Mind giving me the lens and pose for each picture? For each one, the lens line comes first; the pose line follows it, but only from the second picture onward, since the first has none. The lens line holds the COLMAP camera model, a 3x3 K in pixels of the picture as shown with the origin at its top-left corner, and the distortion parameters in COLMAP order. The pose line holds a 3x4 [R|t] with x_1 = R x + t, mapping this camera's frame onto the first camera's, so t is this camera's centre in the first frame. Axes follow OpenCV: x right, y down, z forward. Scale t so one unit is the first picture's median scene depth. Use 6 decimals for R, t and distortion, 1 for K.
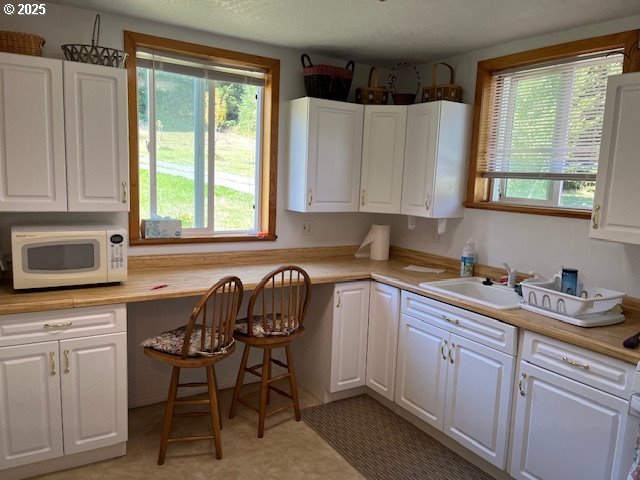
lens RADIAL K [[488.0, 0, 327.1], [0, 488.0, 243.3], [0, 0, 1]] dist [0.103196, -0.137792]
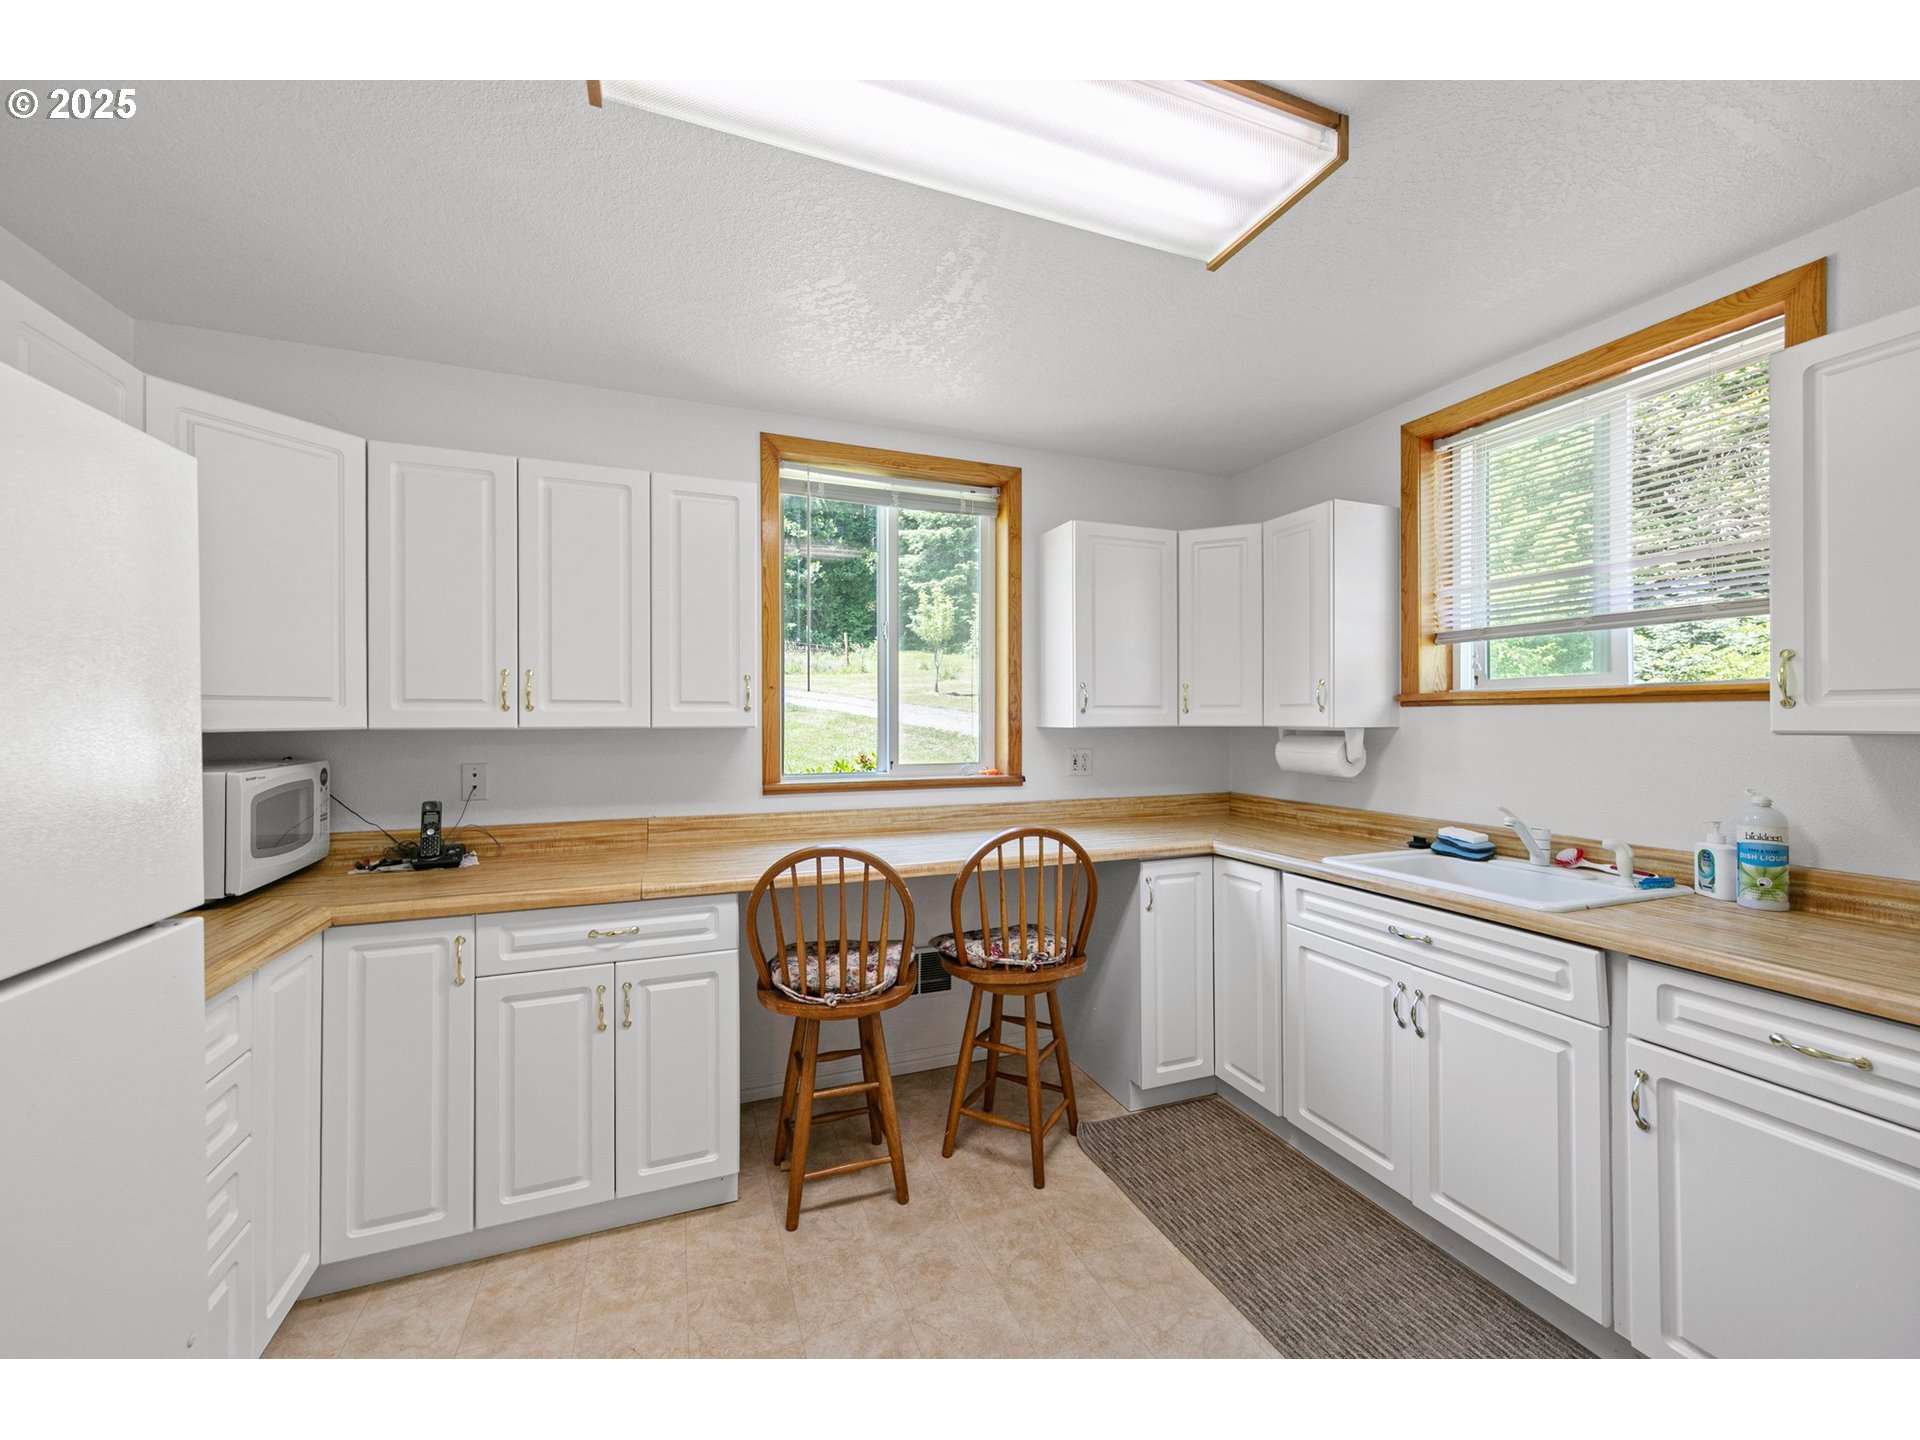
lens RADIAL K [[749.3, 0, 961.9], [0, 749.3, 715.5], [0, 0, 1]] dist [0.002904, 0.000278]
pose [[0.980240, -0.044606, -0.192715, -0.009651], [0.016378, 0.989201, -0.145651, 0.047979], [0.197131, 0.139616, 0.970385, 0.219090]]
